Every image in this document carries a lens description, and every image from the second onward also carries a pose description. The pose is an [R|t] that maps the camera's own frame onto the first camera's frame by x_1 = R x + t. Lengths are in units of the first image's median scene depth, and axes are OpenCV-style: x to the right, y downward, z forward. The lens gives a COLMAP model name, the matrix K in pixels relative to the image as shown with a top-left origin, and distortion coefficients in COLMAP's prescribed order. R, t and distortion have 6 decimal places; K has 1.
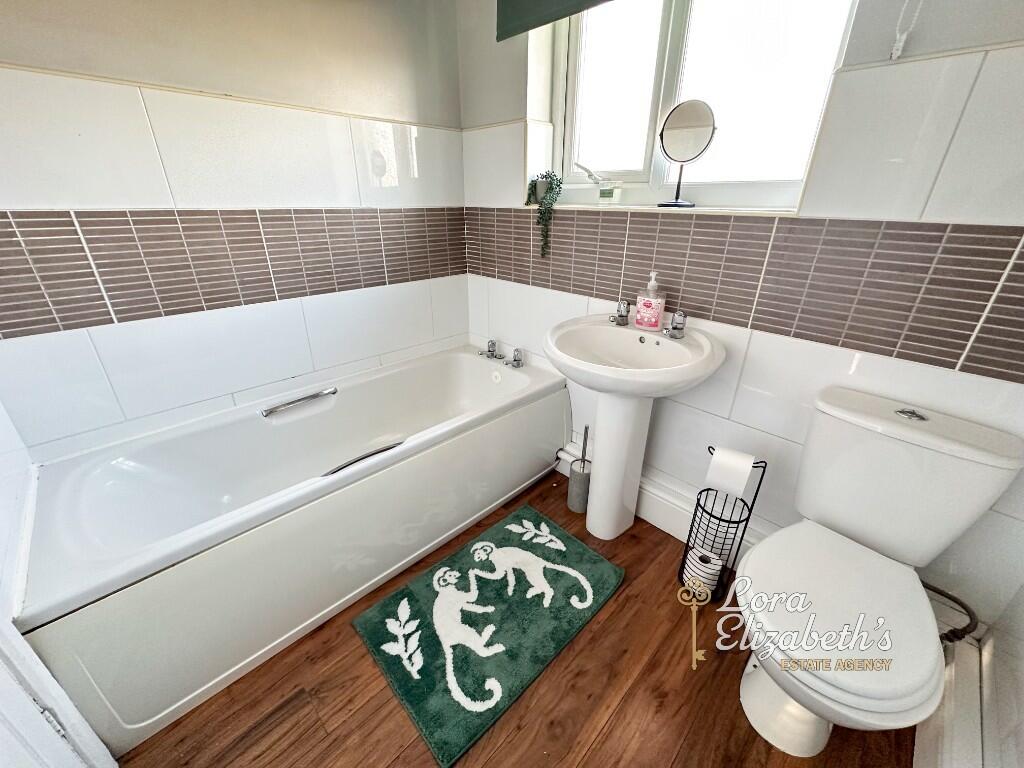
lens RADIAL K [[409.7, 0, 513.1], [0, 409.7, 387.4], [0, 0, 1]] dist [-0.001086, -0.000095]
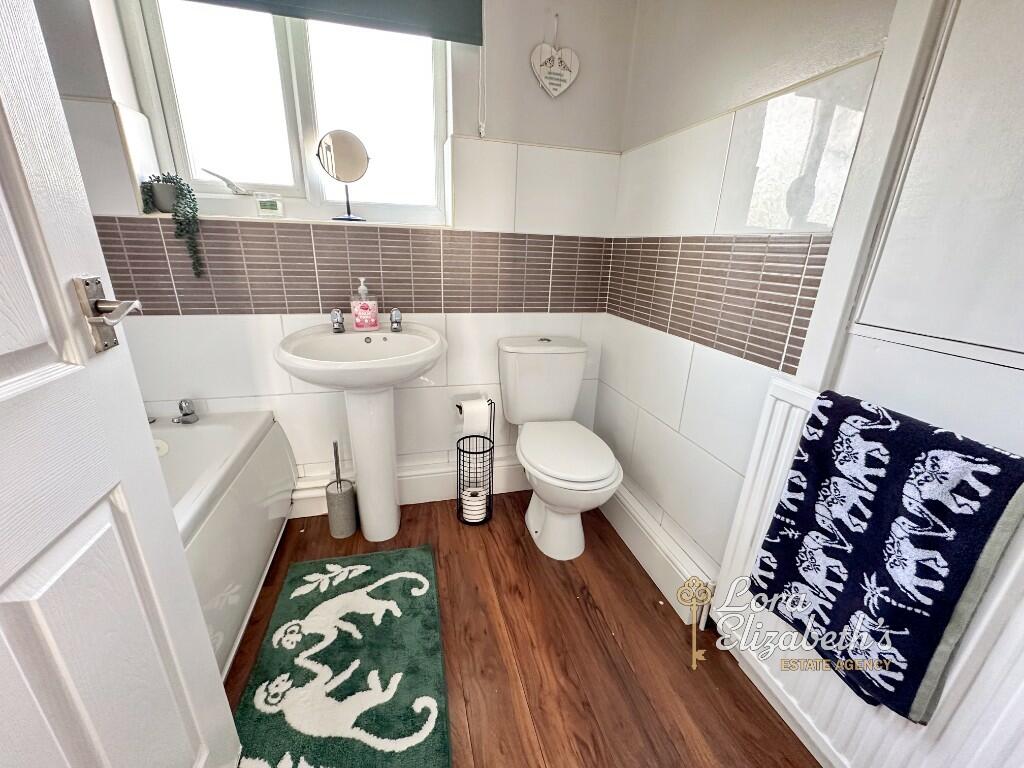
lens RADIAL K [[409.7, 0, 513.1], [0, 409.7, 387.4], [0, 0, 1]] dist [-0.001086, -0.000095]
pose [[0.499879, -0.278166, 0.820210, -0.415440], [0.338624, 0.934409, 0.110520, 0.010607], [-0.797154, 0.222496, 0.561285, 0.112468]]
